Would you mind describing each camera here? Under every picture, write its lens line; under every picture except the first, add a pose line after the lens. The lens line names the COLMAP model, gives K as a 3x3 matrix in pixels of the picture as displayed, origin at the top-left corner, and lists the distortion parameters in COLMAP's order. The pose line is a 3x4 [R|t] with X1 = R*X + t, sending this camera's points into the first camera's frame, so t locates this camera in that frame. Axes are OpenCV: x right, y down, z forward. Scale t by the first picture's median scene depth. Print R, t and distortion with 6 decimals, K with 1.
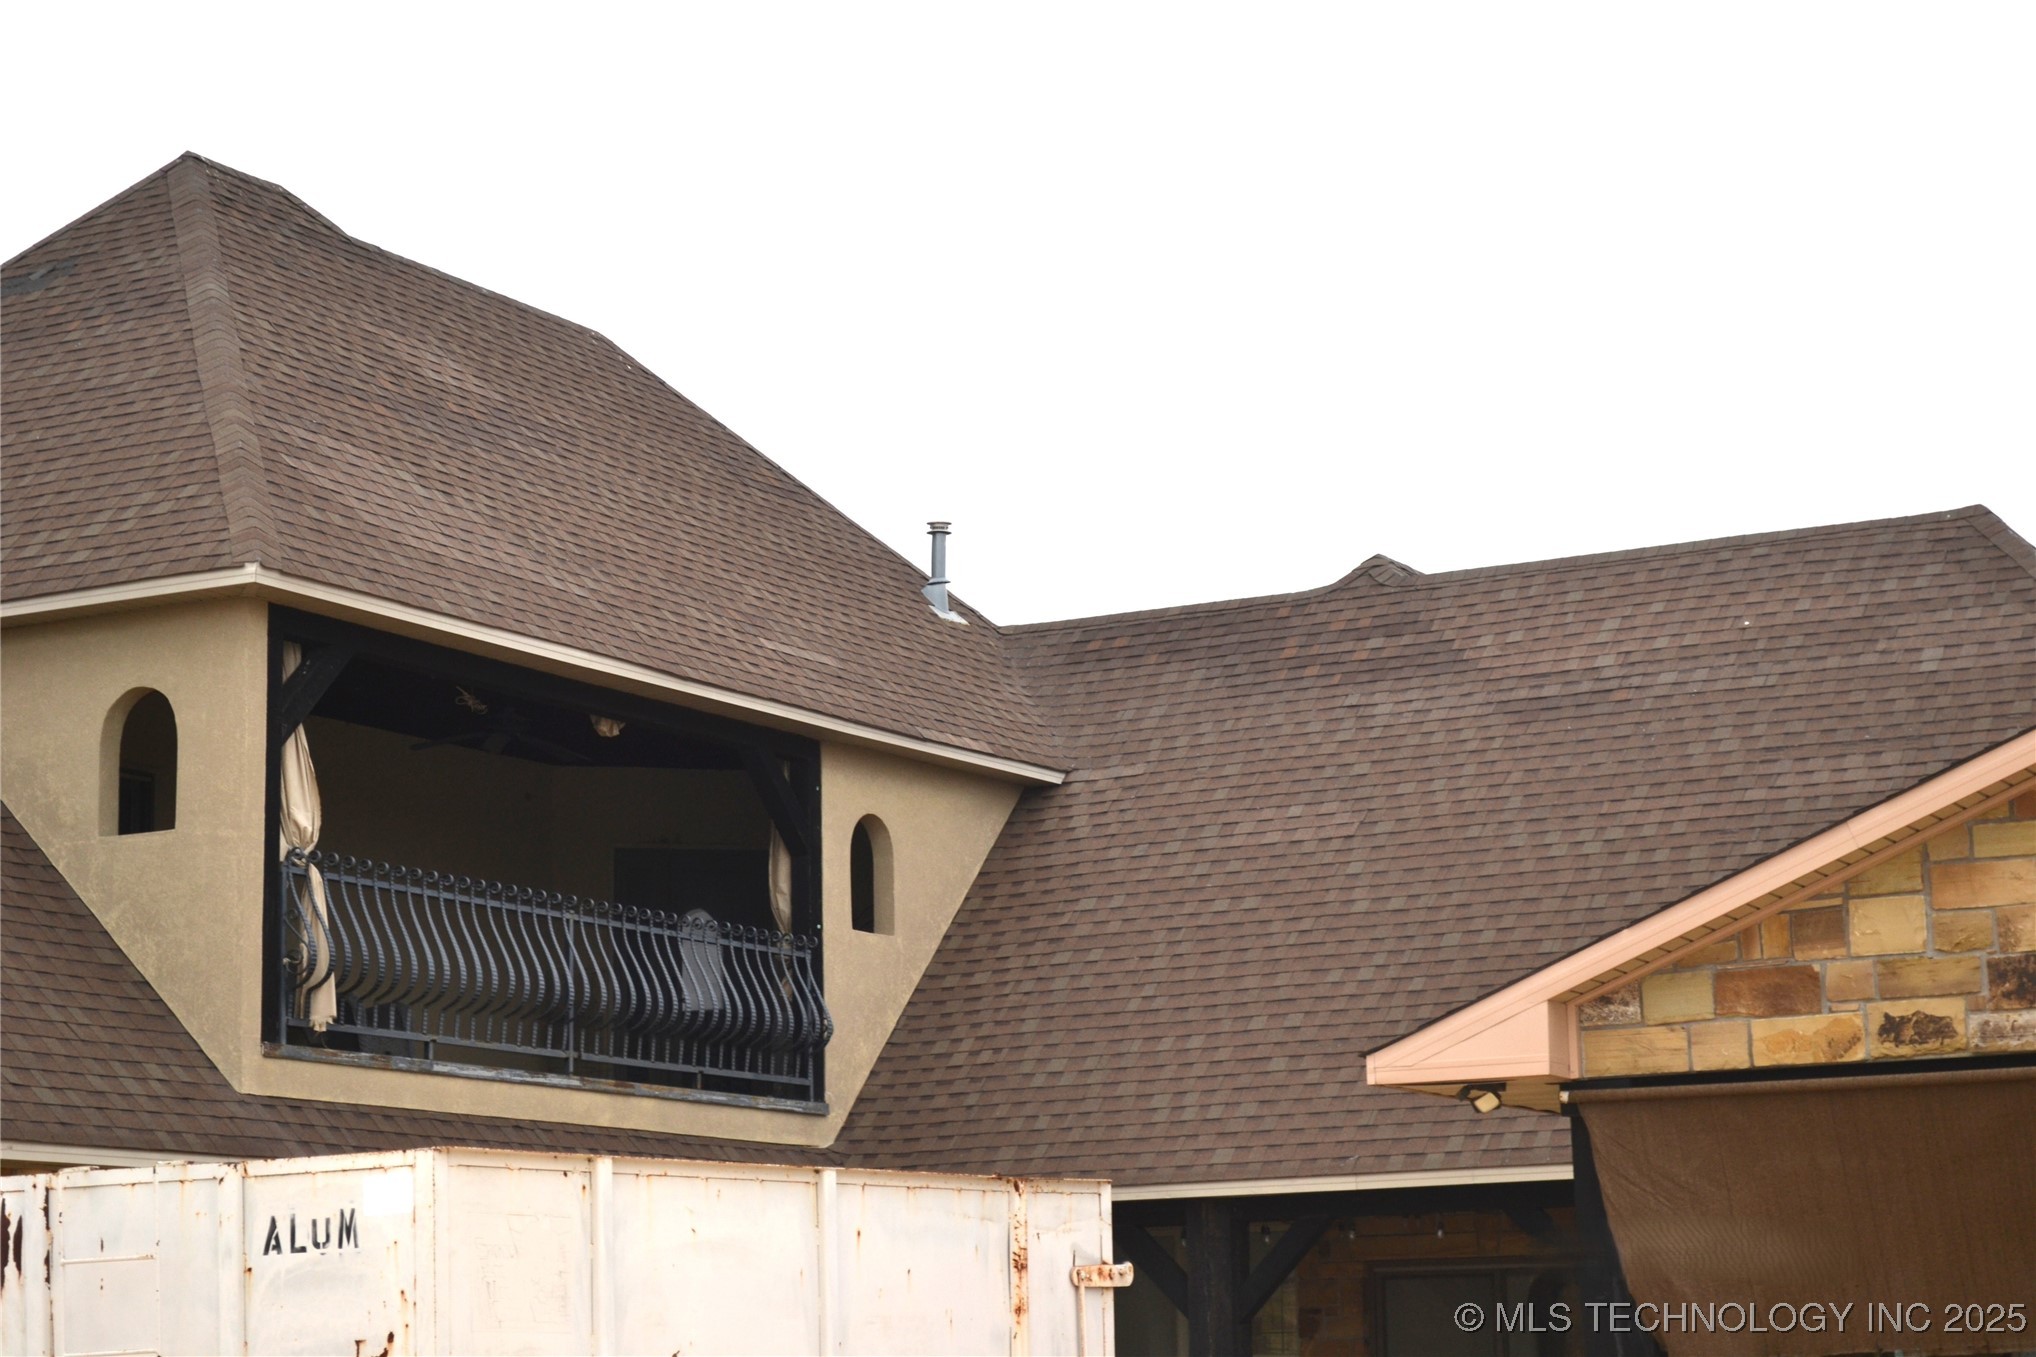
lens RADIAL K [[4103.8, 0, 1018.0], [0, 4103.8, 673.3], [0, 0, 1]] dist [0.017365, 0.000000]
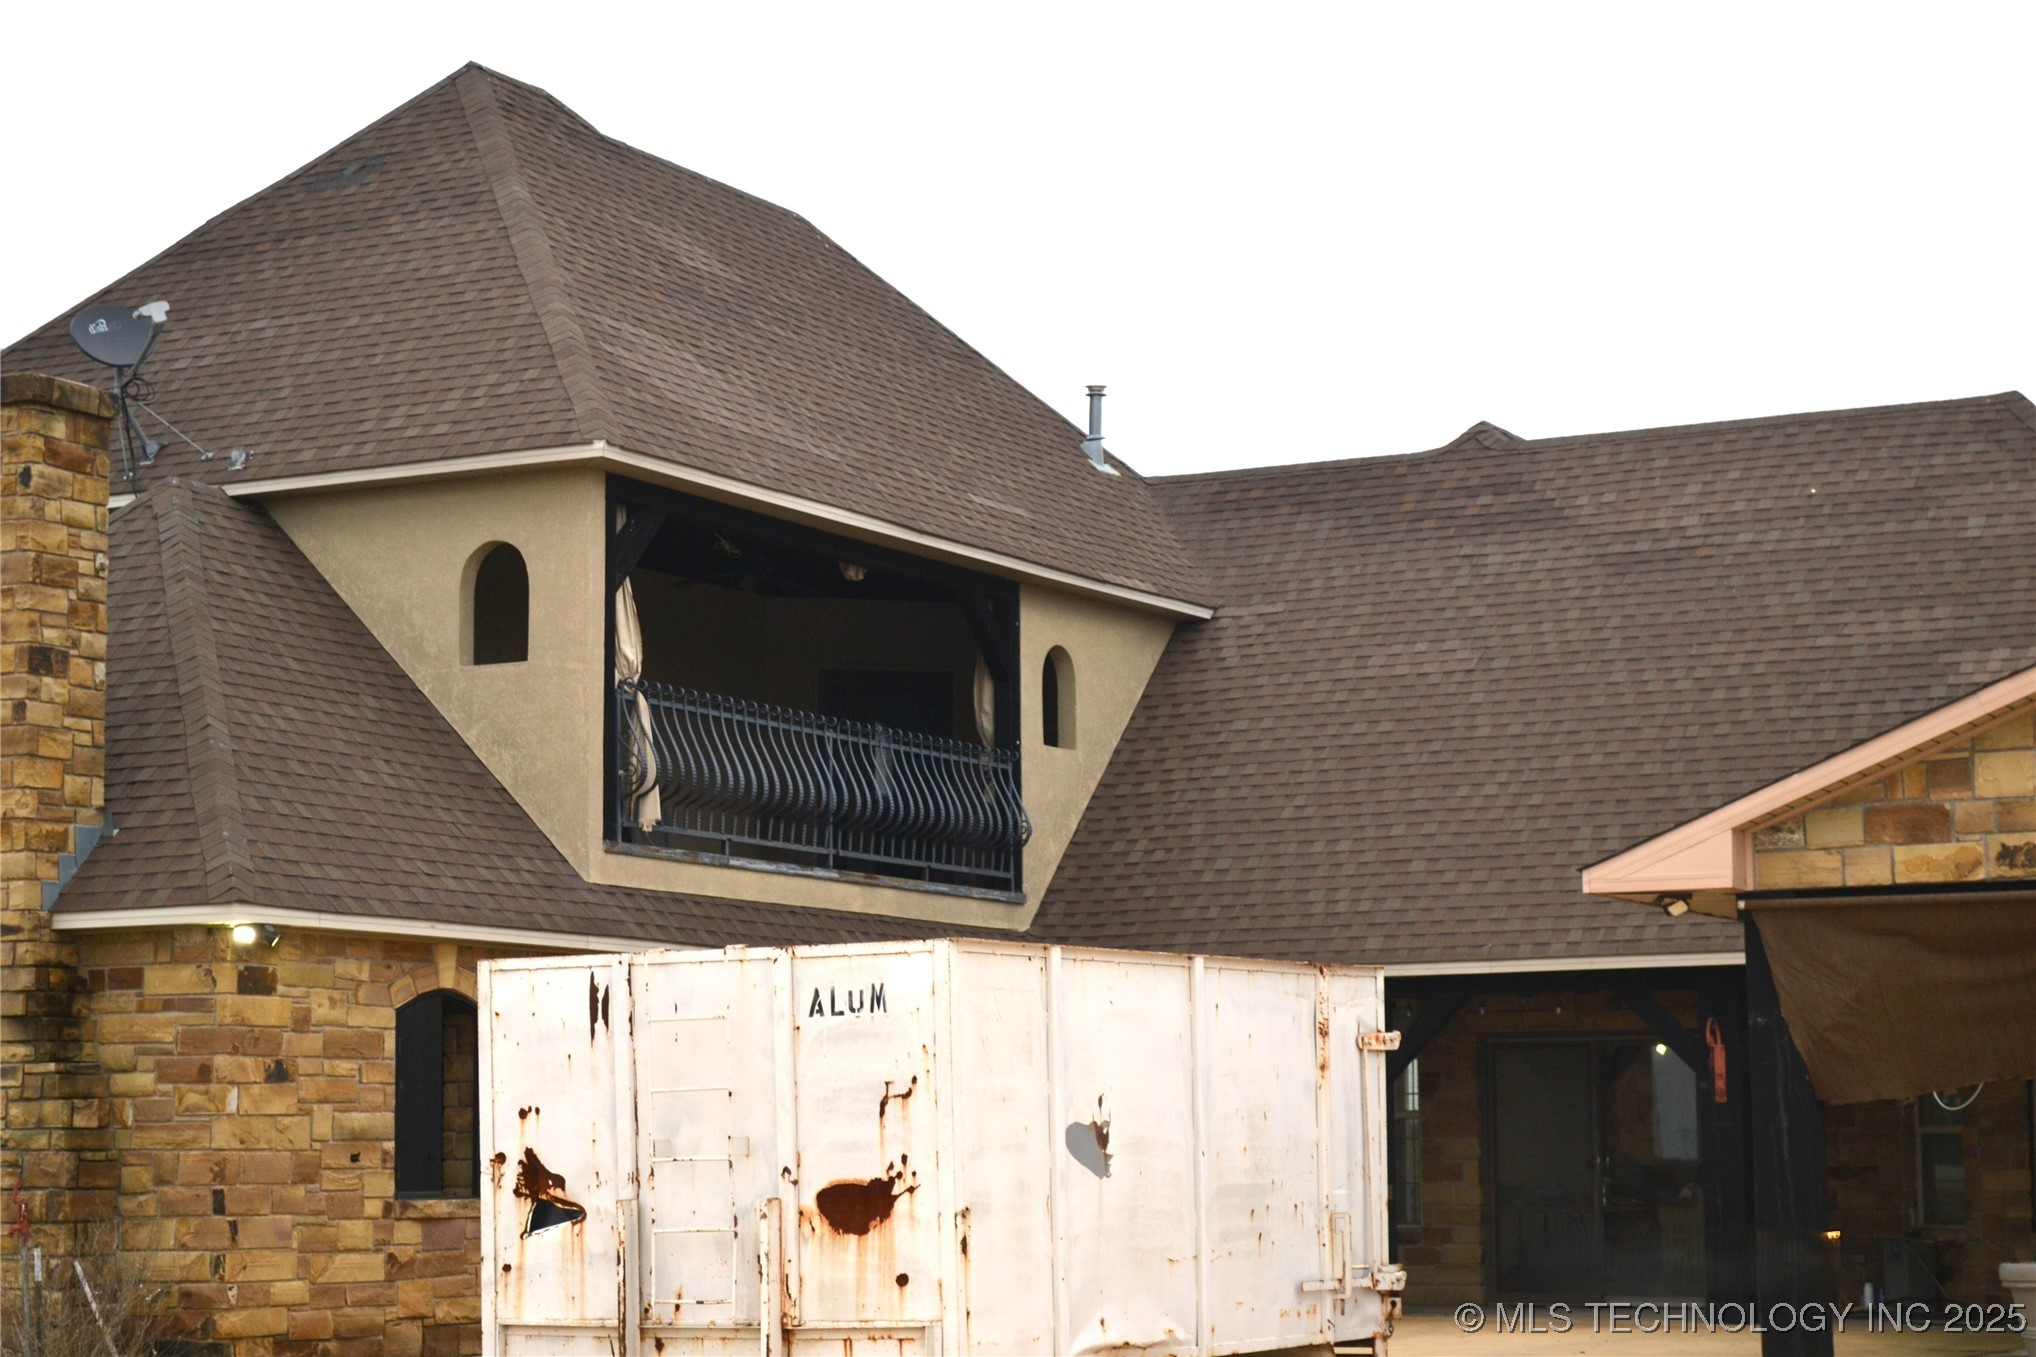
lens RADIAL K [[4015.9, 0, 1016.5], [0, 4015.9, 674.6], [0, 0, 1]] dist [0.016336, 0.000000]
pose [[0.999789, 0.013217, 0.015705, -0.070309], [-0.014041, 0.998466, 0.053560, -0.019539], [-0.014973, -0.053769, 0.998441, -0.144618]]
